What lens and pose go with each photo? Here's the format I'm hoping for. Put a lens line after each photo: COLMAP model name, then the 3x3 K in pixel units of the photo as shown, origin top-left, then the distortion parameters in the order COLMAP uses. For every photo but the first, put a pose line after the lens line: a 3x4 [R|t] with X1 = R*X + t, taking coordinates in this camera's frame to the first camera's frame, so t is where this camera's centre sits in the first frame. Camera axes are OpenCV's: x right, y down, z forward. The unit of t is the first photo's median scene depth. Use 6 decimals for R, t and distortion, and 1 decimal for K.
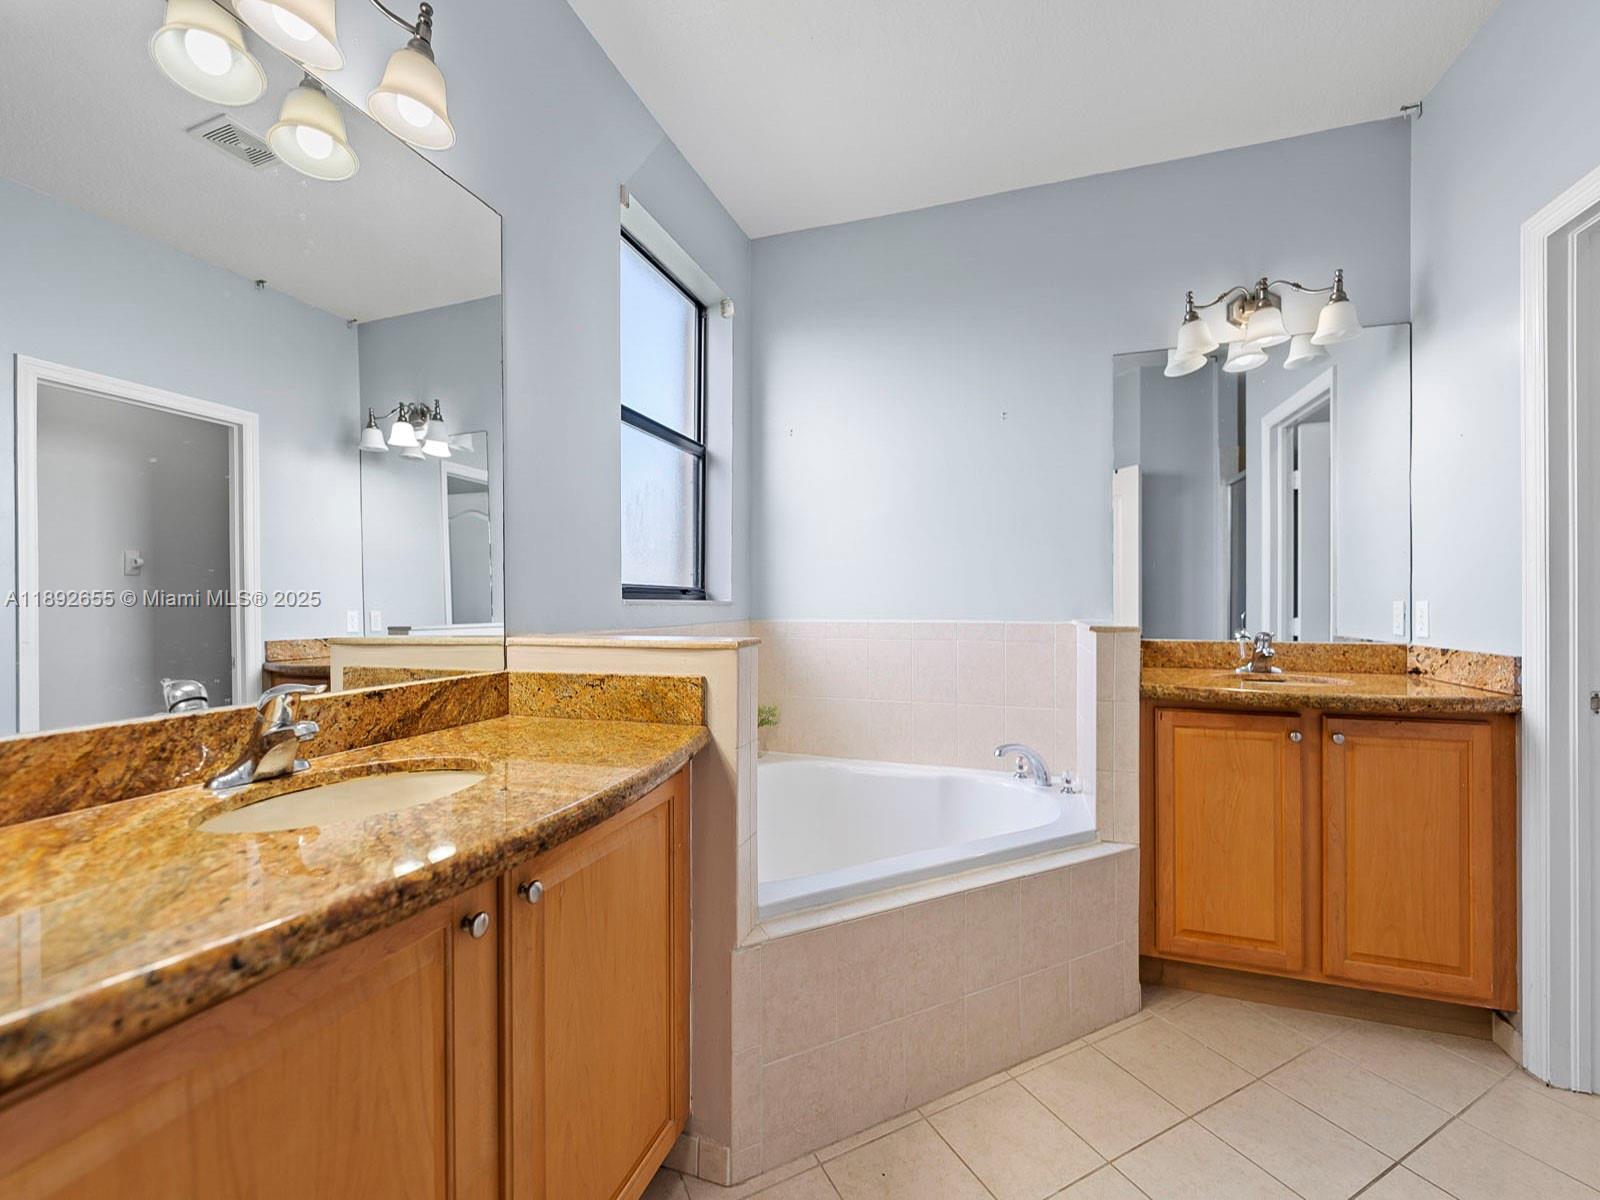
lens RADIAL K [[654.1, 0, 798.0], [0, 654.1, 603.3], [0, 0, 1]] dist [0.000497, -0.000239]
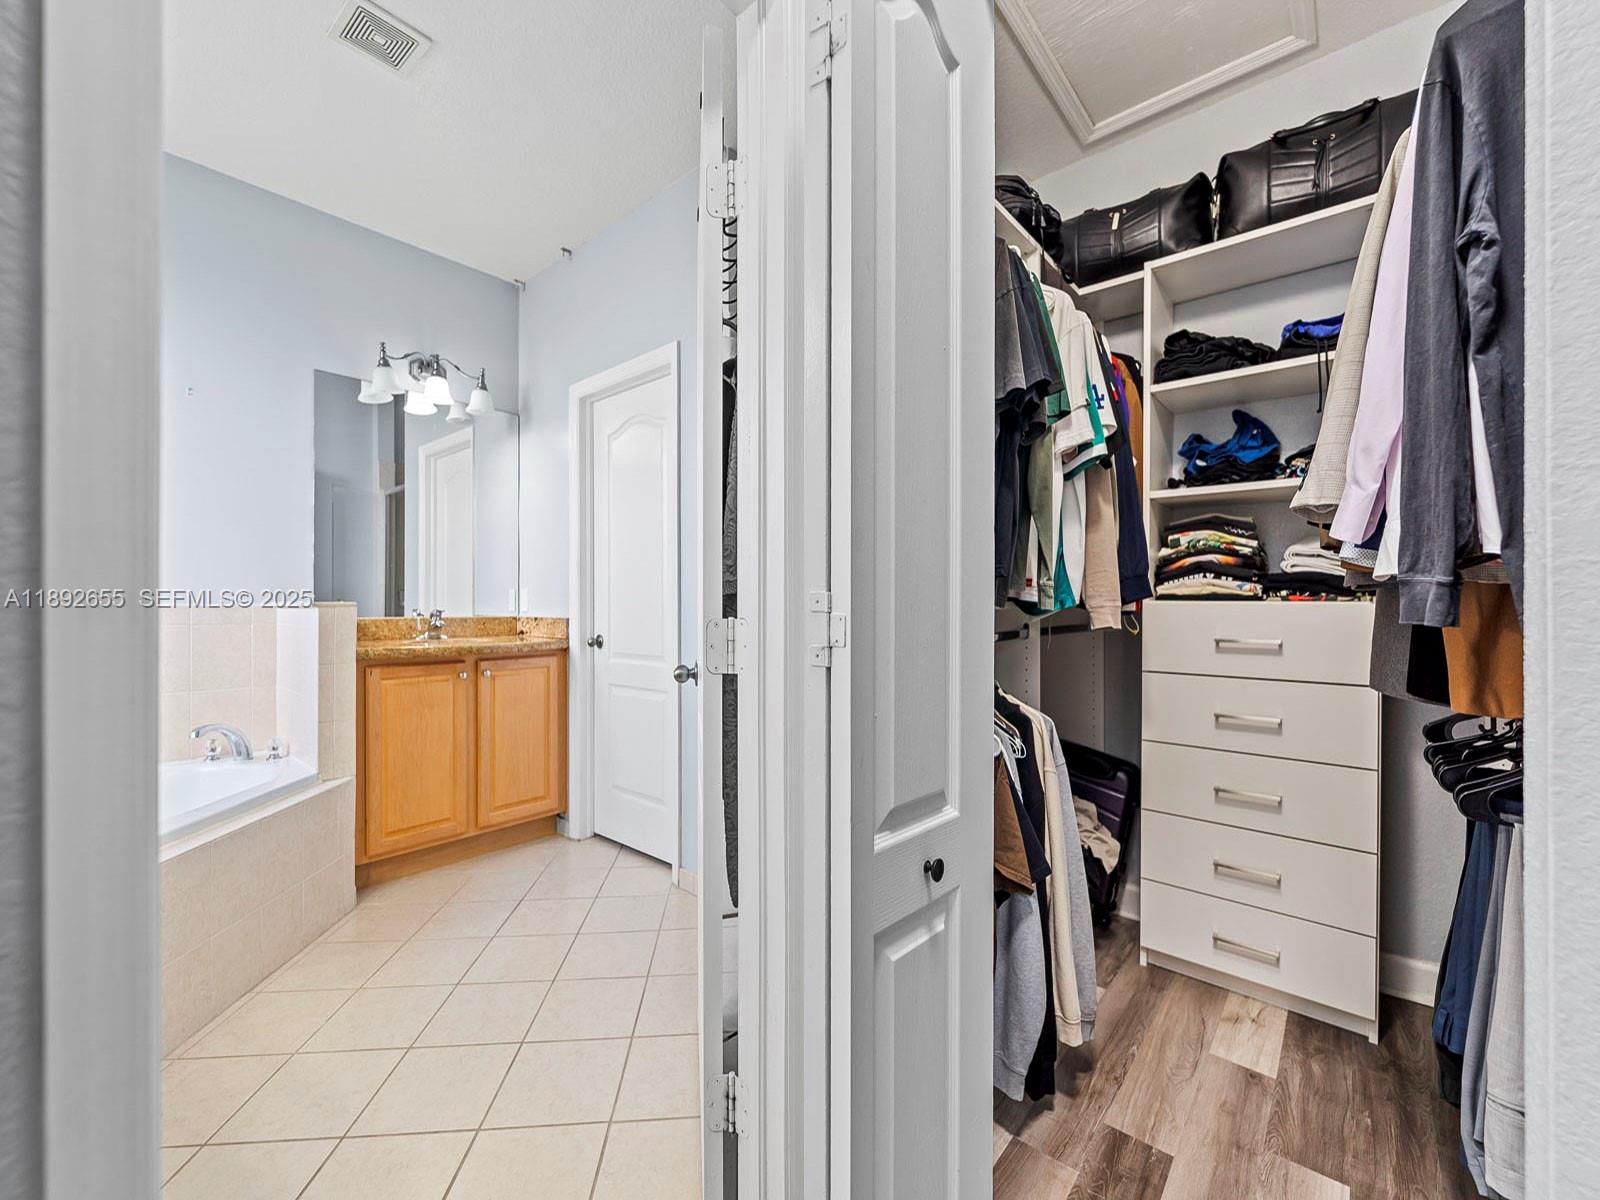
lens RADIAL K [[654.1, 0, 798.0], [0, 654.1, 603.3], [0, 0, 1]] dist [0.000497, -0.000239]
pose [[0.375692, 0.003364, 0.926739, -0.321786], [0.001699, 0.999989, -0.004318, 0.042829], [-0.926743, 0.003196, 0.375682, -0.260562]]
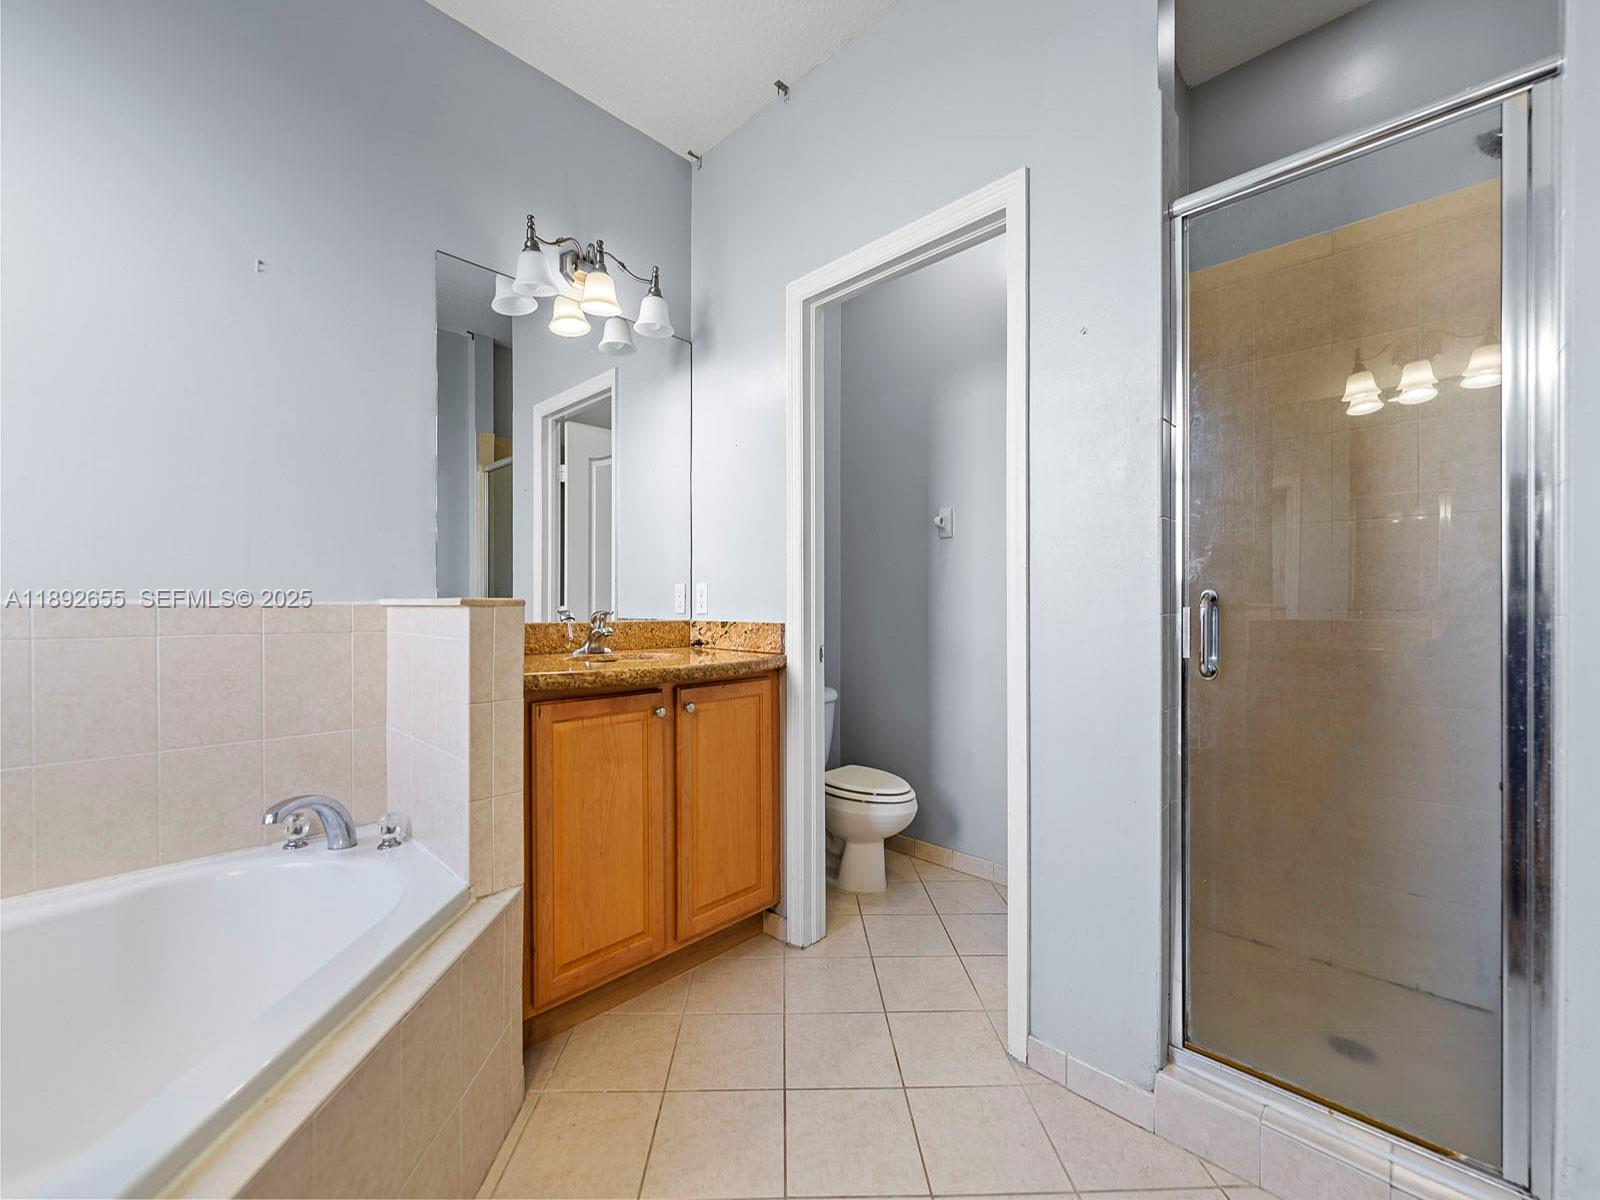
lens RADIAL K [[649.4, 0, 795.2], [0, 649.4, 609.5], [0, 0, 1]] dist [-0.000819, -0.000143]
pose [[0.426942, -0.001881, 0.904277, -0.028360], [0.000613, 0.999998, 0.001791, 0.045634], [-0.904279, -0.000211, 0.426942, 0.380314]]
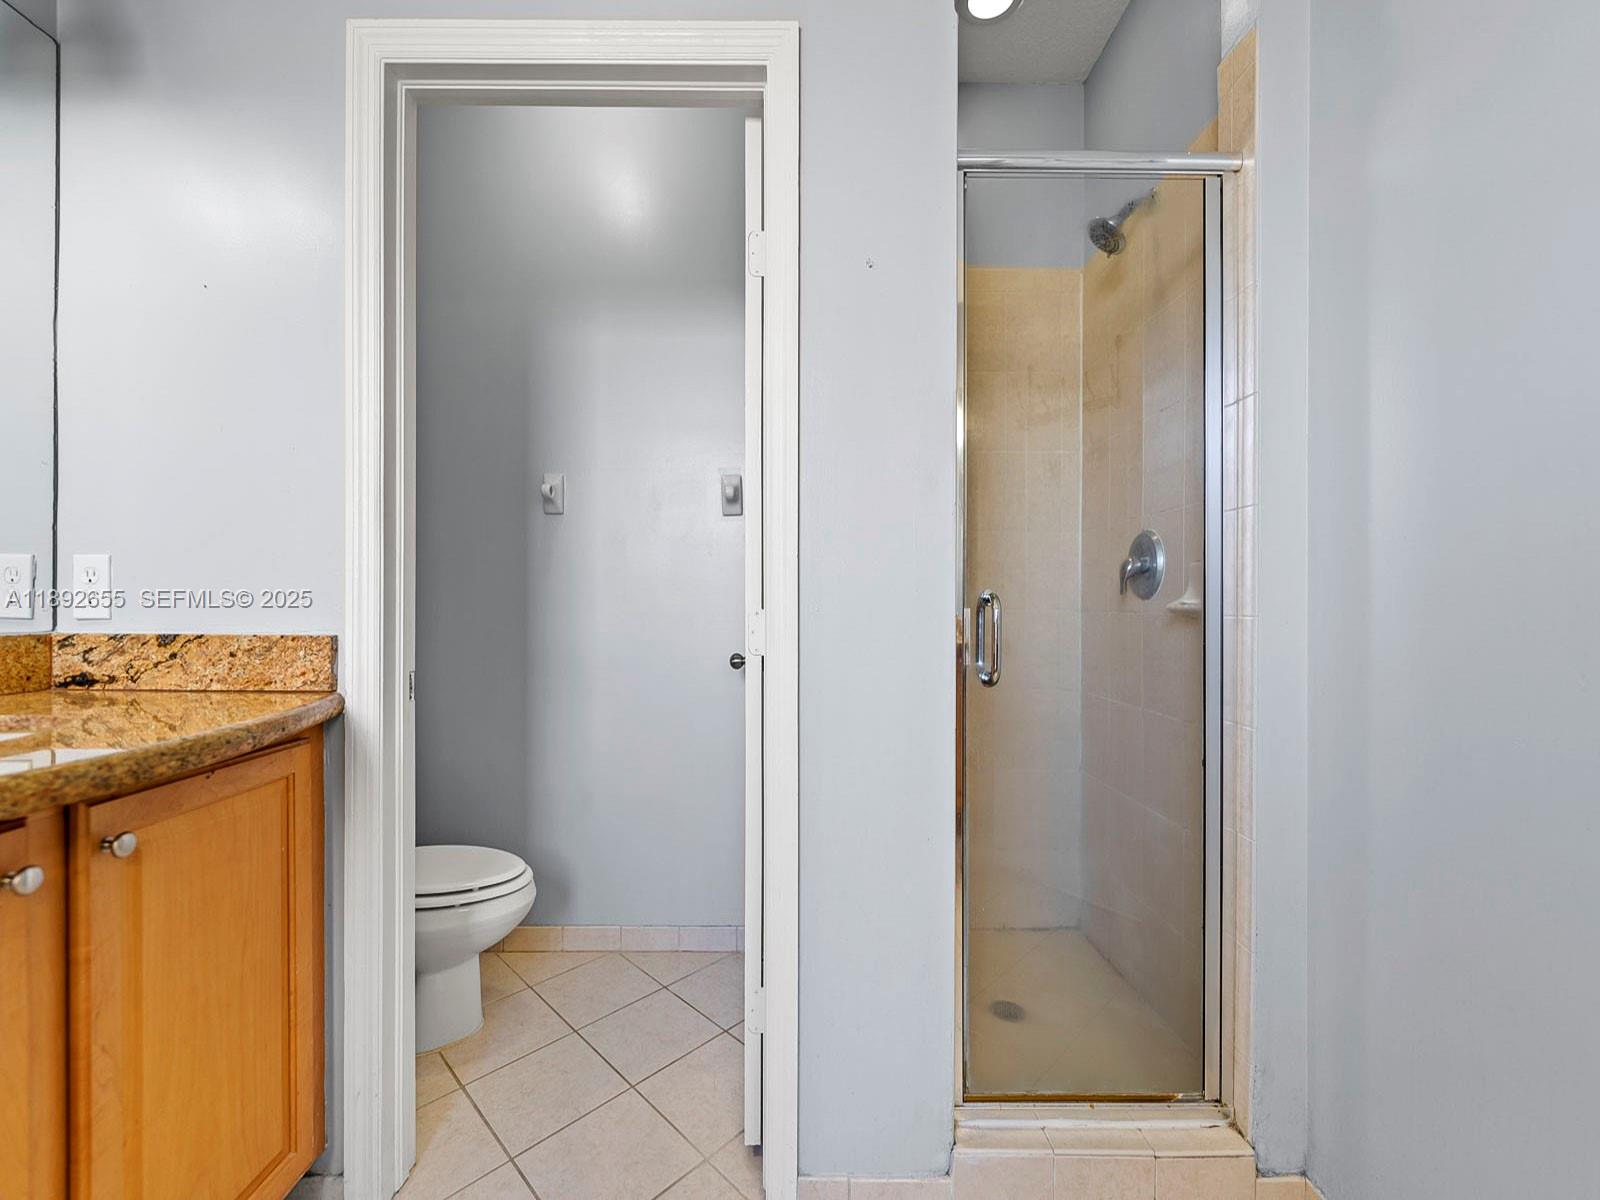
lens RADIAL K [[654.1, 0, 798.0], [0, 654.1, 603.3], [0, 0, 1]] dist [0.000497, -0.000239]
pose [[-0.330927, 0.001640, 0.943655, 0.244693], [-0.002431, 0.999994, -0.002590, 0.041824], [-0.943653, -0.003151, -0.330921, 0.664293]]
